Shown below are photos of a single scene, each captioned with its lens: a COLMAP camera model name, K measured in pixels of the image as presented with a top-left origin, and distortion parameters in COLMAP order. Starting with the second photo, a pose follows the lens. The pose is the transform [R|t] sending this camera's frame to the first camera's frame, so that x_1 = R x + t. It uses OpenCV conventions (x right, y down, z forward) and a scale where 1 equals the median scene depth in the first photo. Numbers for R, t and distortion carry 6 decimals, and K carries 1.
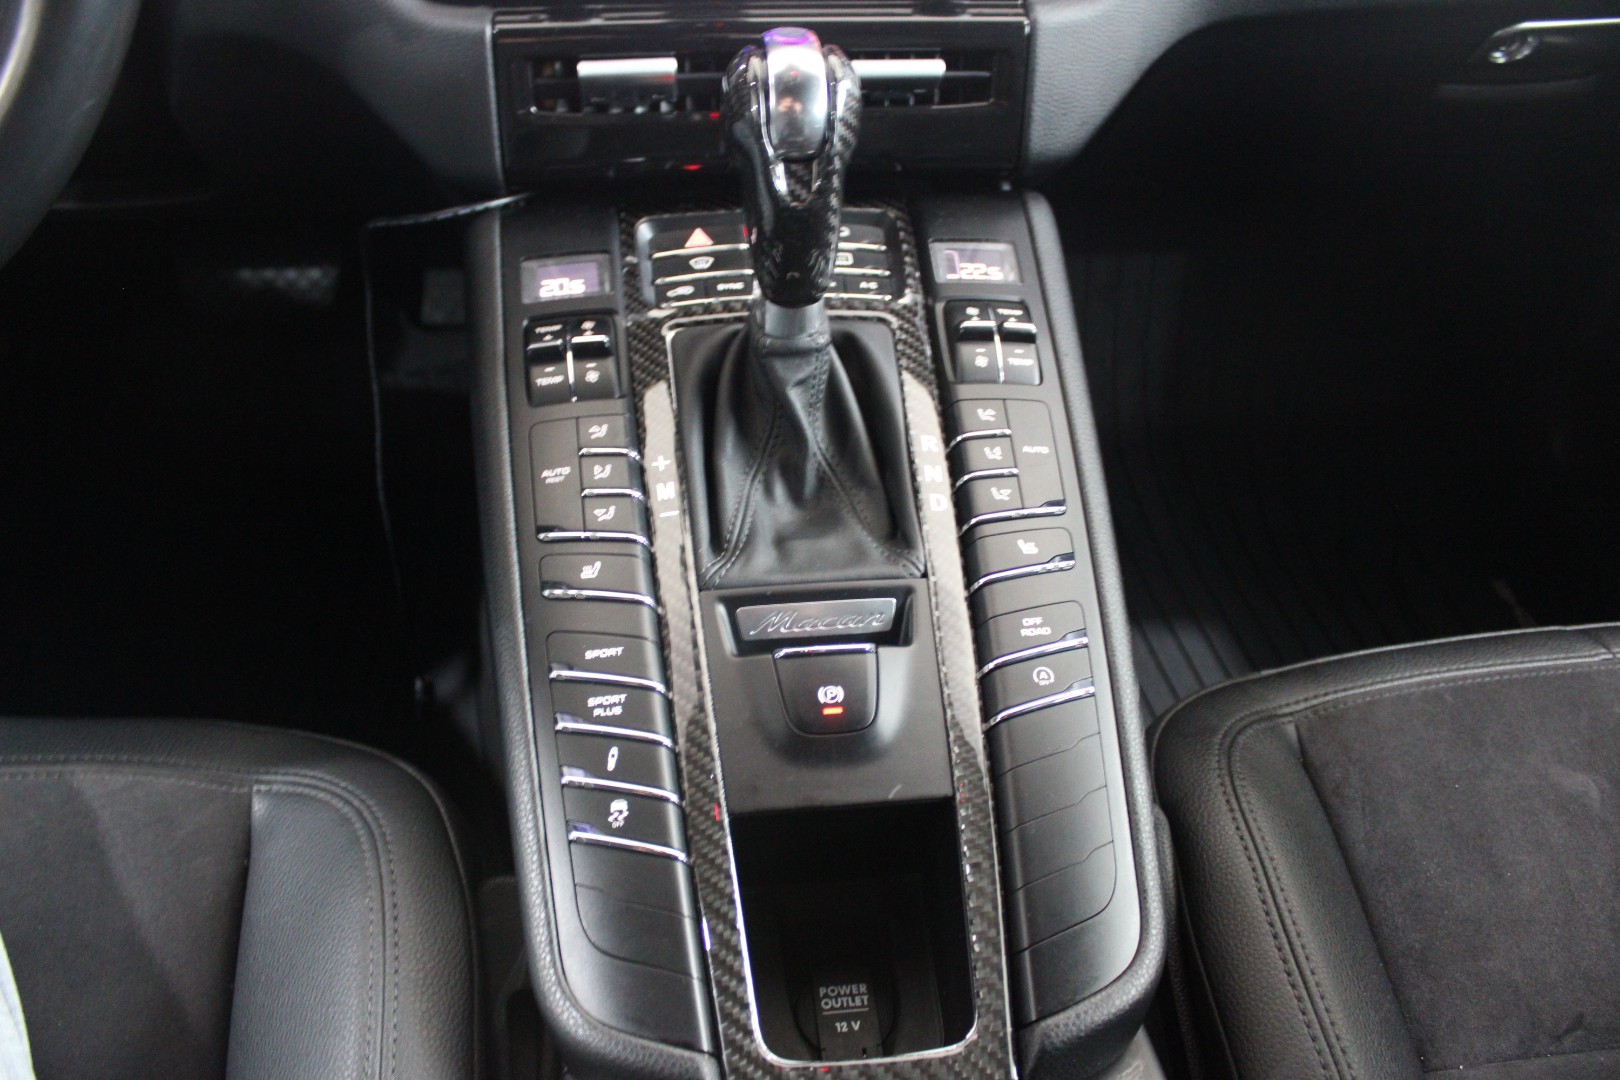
lens RADIAL K [[1316.5, 0, 781.6], [0, 1316.5, 556.3], [0, 0, 1]] dist [-0.159870, 0.112505]
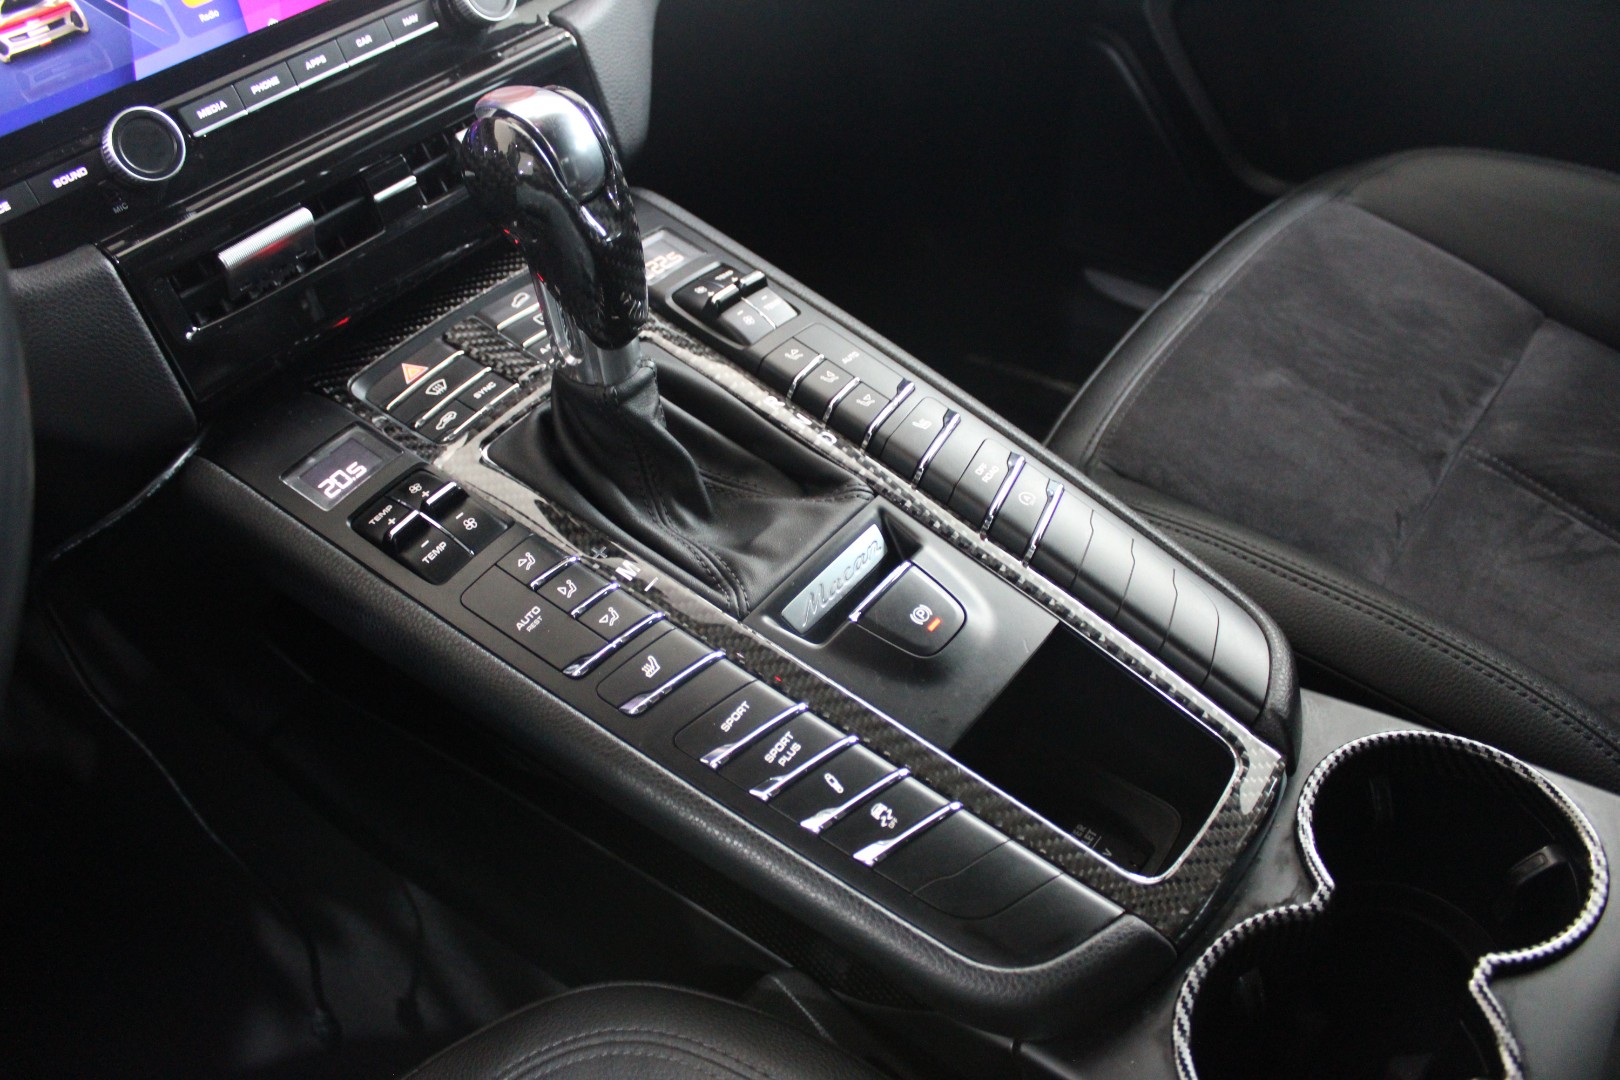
lens RADIAL K [[1316.5, 0, 825.3], [0, 1316.5, 550.7], [0, 0, 1]] dist [-0.159870, 0.112505]
pose [[0.693142, -0.543007, 0.474022, -0.428909], [0.568114, 0.816304, 0.104374, -0.078489], [-0.443623, 0.196952, 0.874305, 0.099540]]
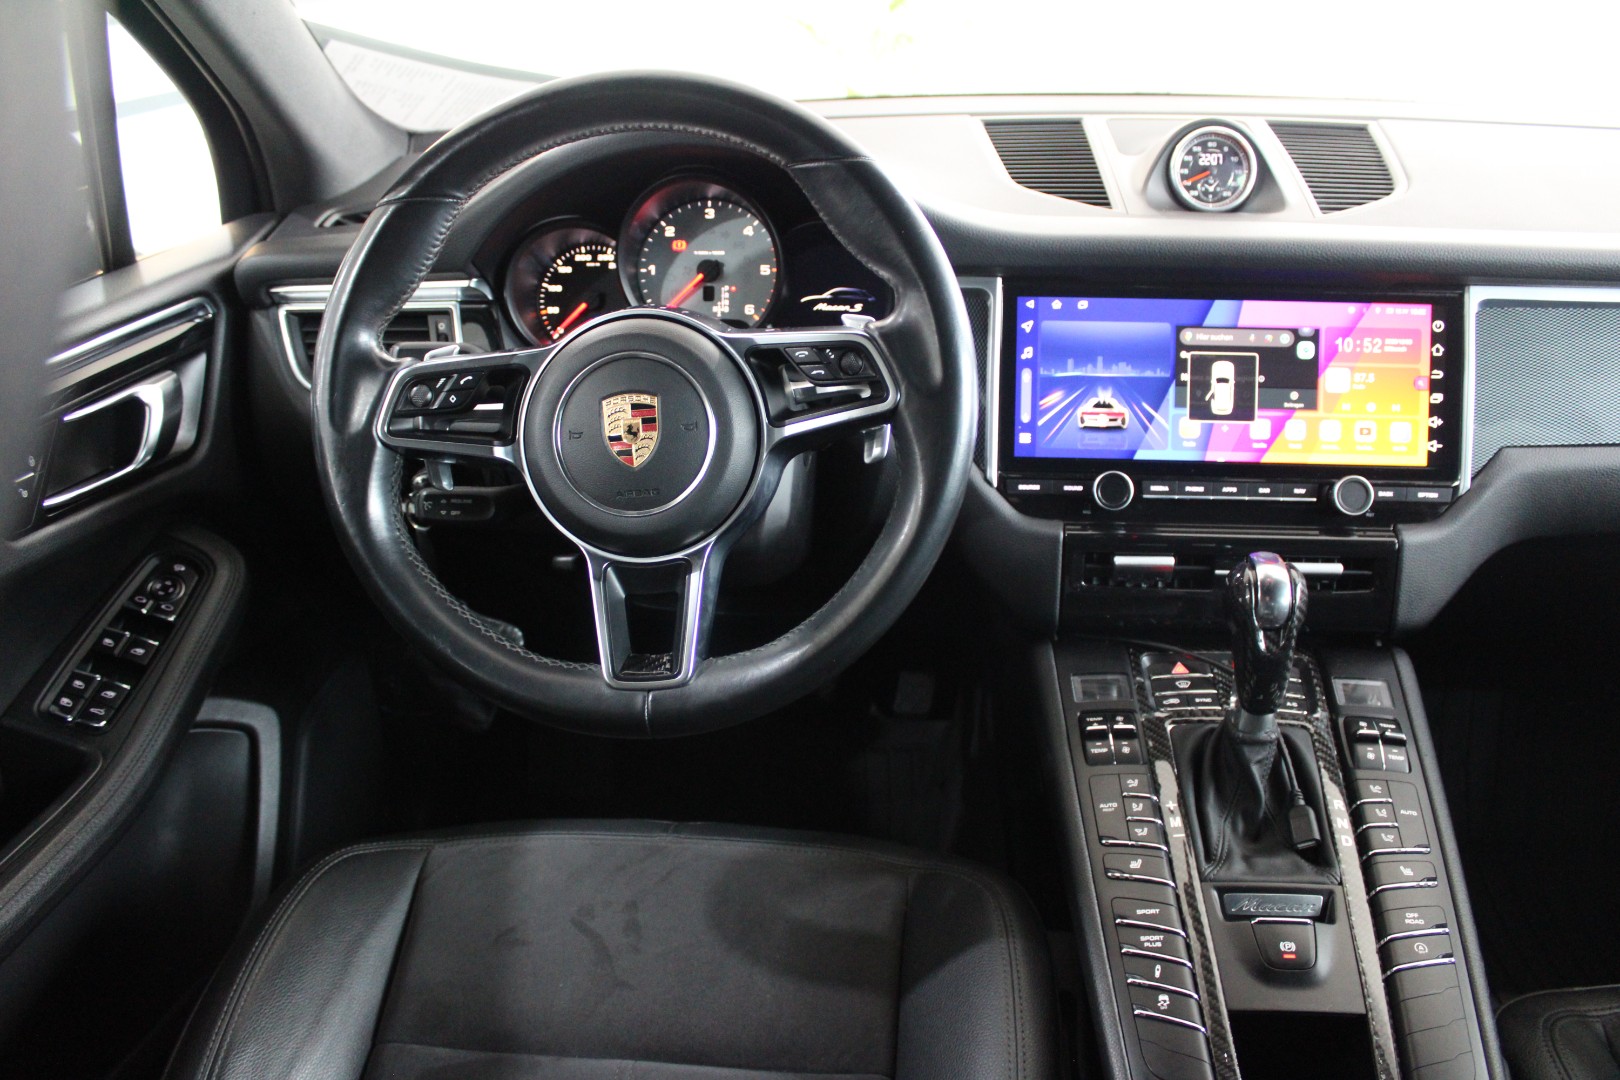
lens RADIAL K [[1316.5, 0, 808.1], [0, 1316.5, 541.1], [0, 0, 1]] dist [-0.159870, 0.112505]
pose [[0.977290, 0.042794, -0.207540, -0.213188], [-0.106111, 0.946588, -0.304486, 0.154509], [0.183425, 0.319593, 0.929632, -0.670826]]
